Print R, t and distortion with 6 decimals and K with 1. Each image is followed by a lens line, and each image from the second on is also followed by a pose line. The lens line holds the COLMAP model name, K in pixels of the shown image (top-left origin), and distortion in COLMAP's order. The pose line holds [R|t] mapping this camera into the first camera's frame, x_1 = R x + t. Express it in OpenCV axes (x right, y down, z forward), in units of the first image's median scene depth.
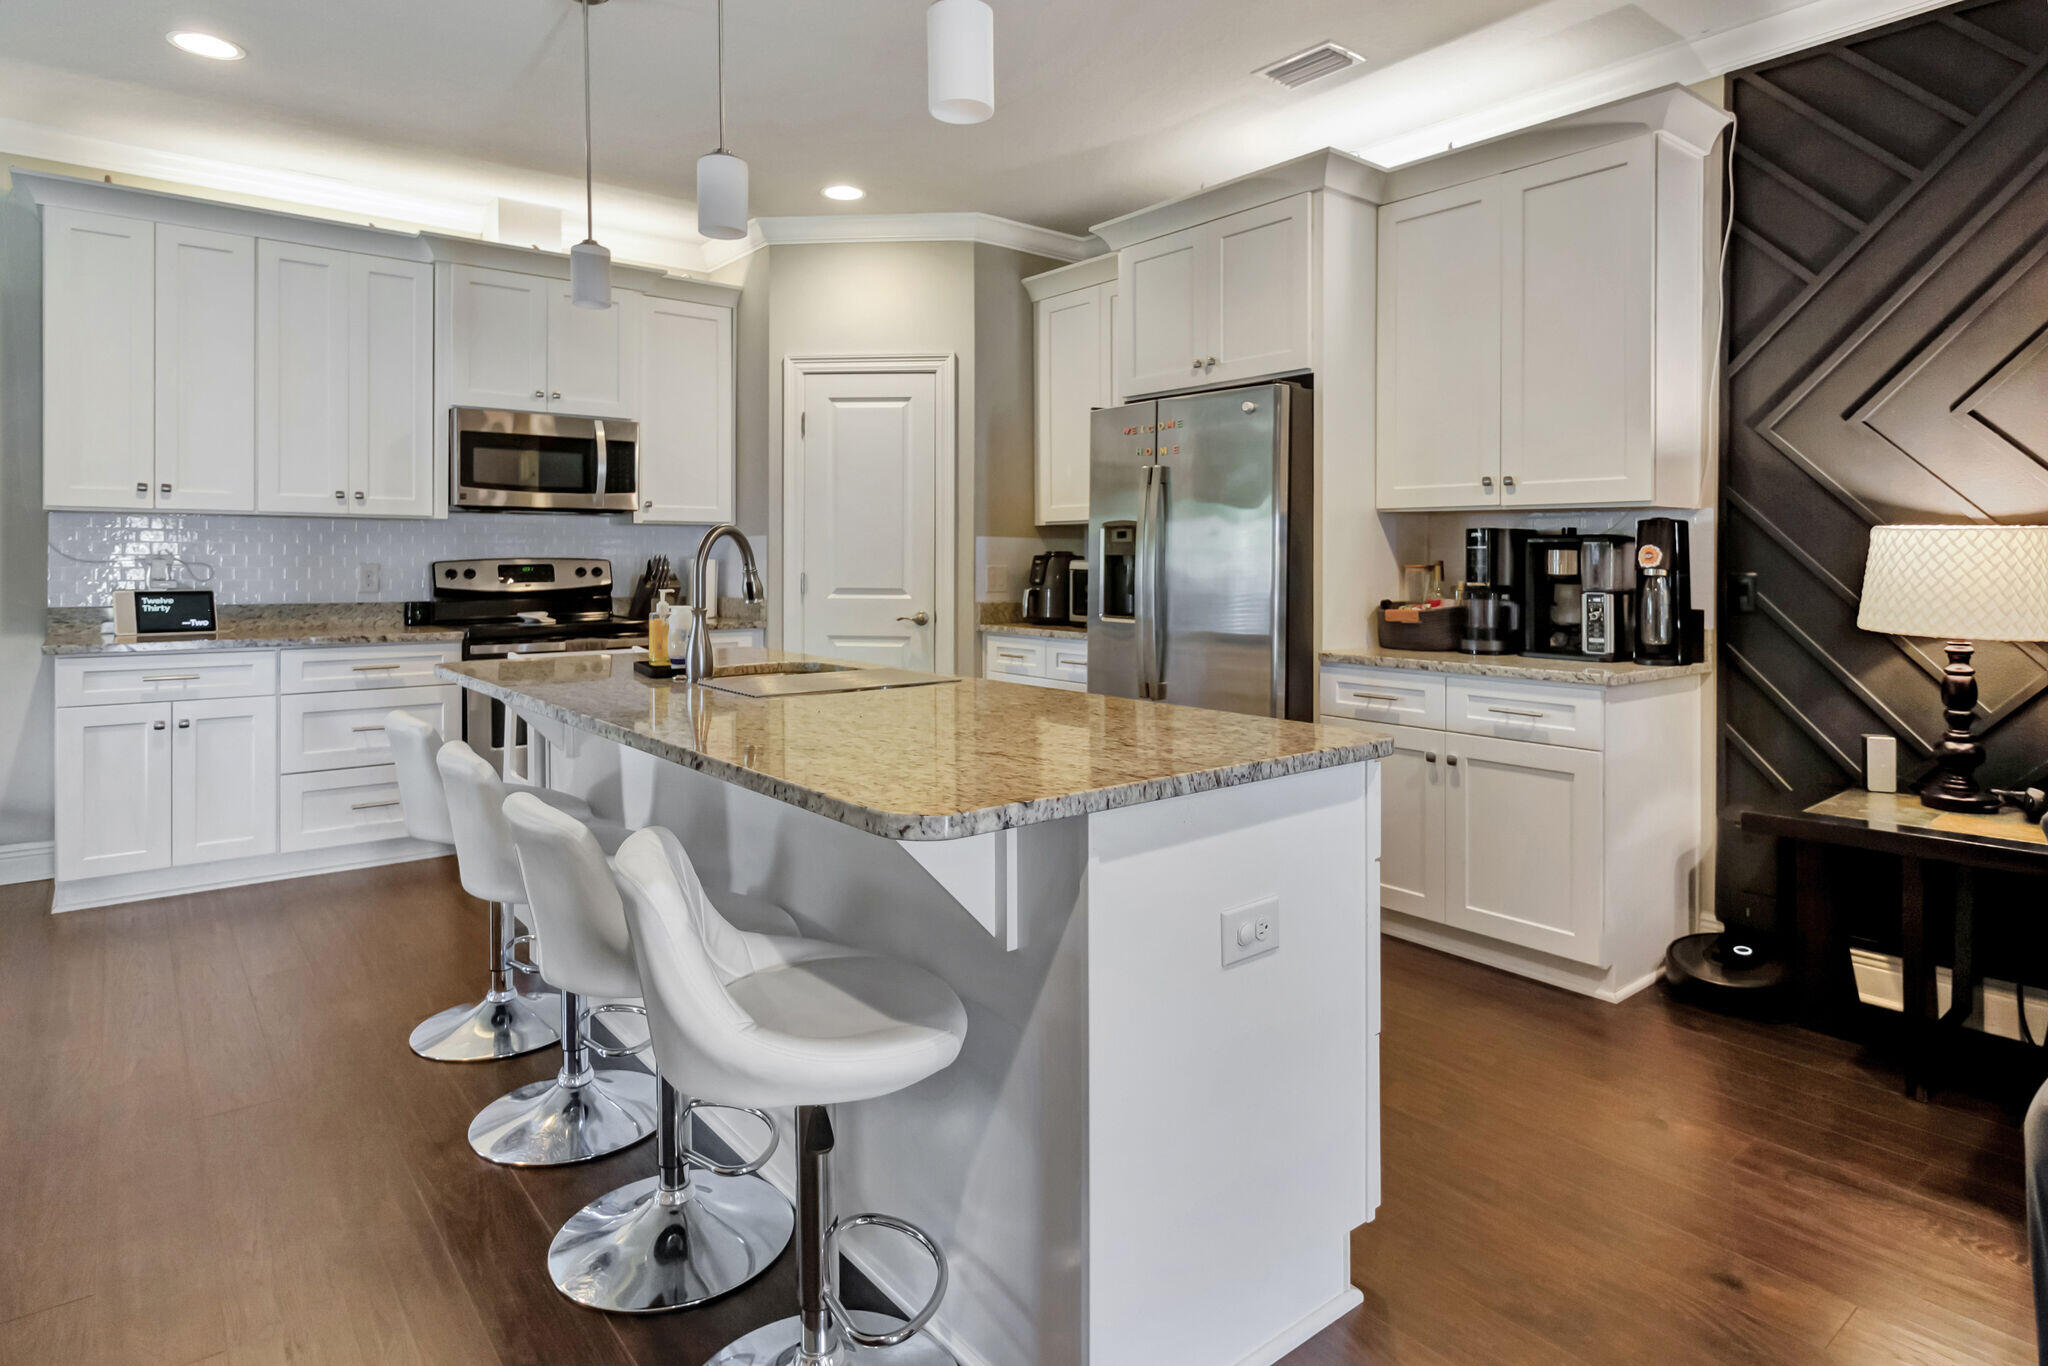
lens RADIAL K [[1128.9, 0, 1024.3], [0, 1128.9, 582.7], [0, 0, 1]] dist [0.000368, 0.001217]
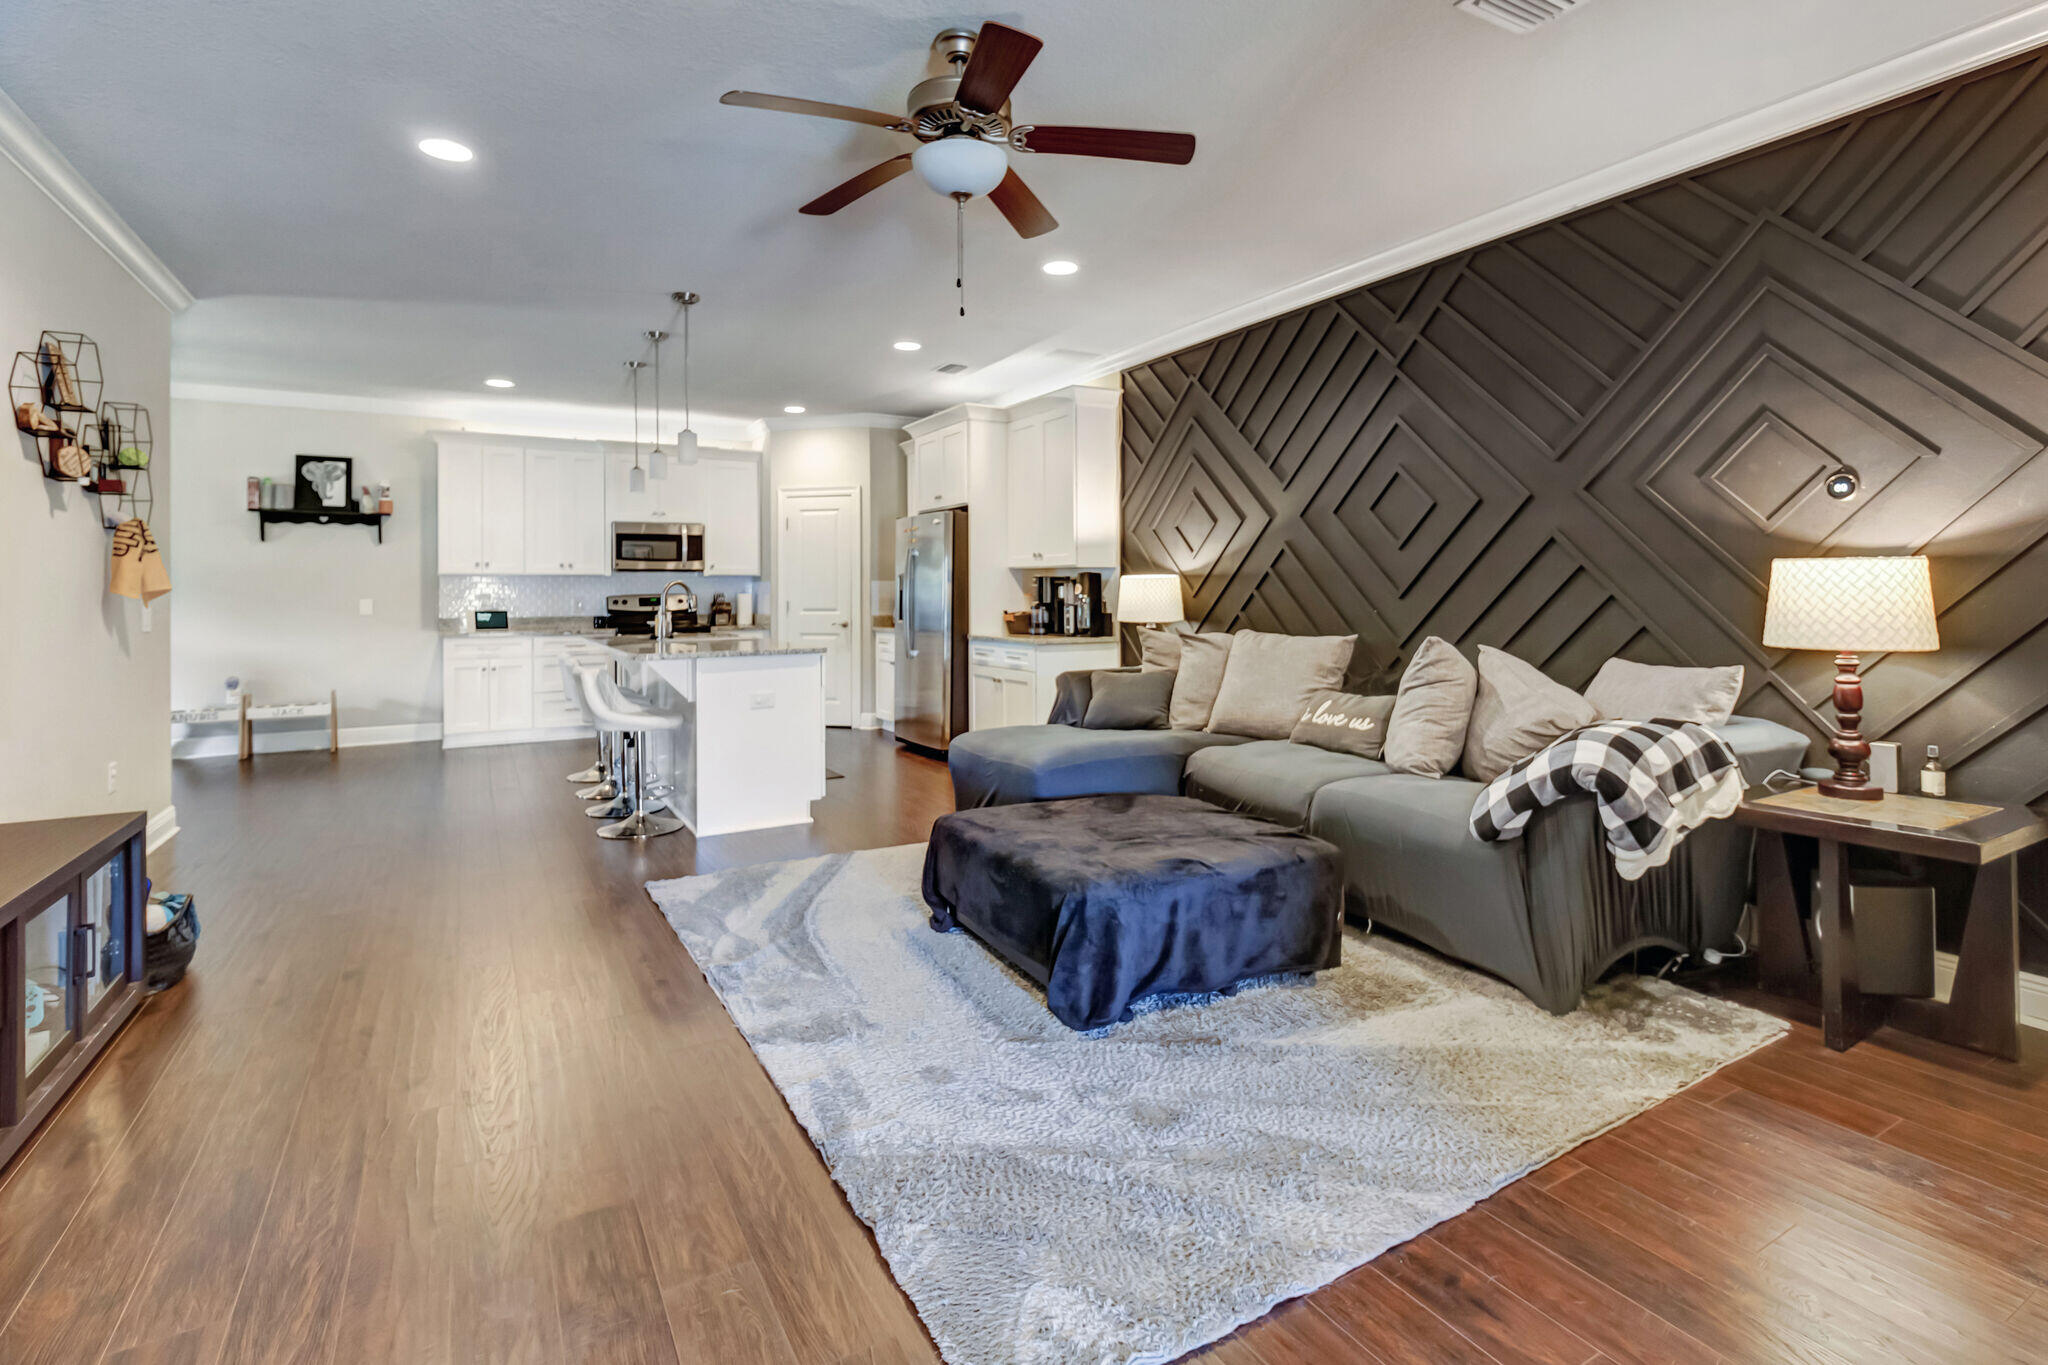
lens RADIAL K [[973.4, 0, 1026.9], [0, 973.4, 609.6], [0, 0, 1]] dist [0.002302, 0.000355]
pose [[0.987665, -0.005914, -0.156469, 0.543544], [0.005126, 0.999972, -0.005440, 0.020229], [0.156497, 0.004571, 0.987668, -0.671021]]
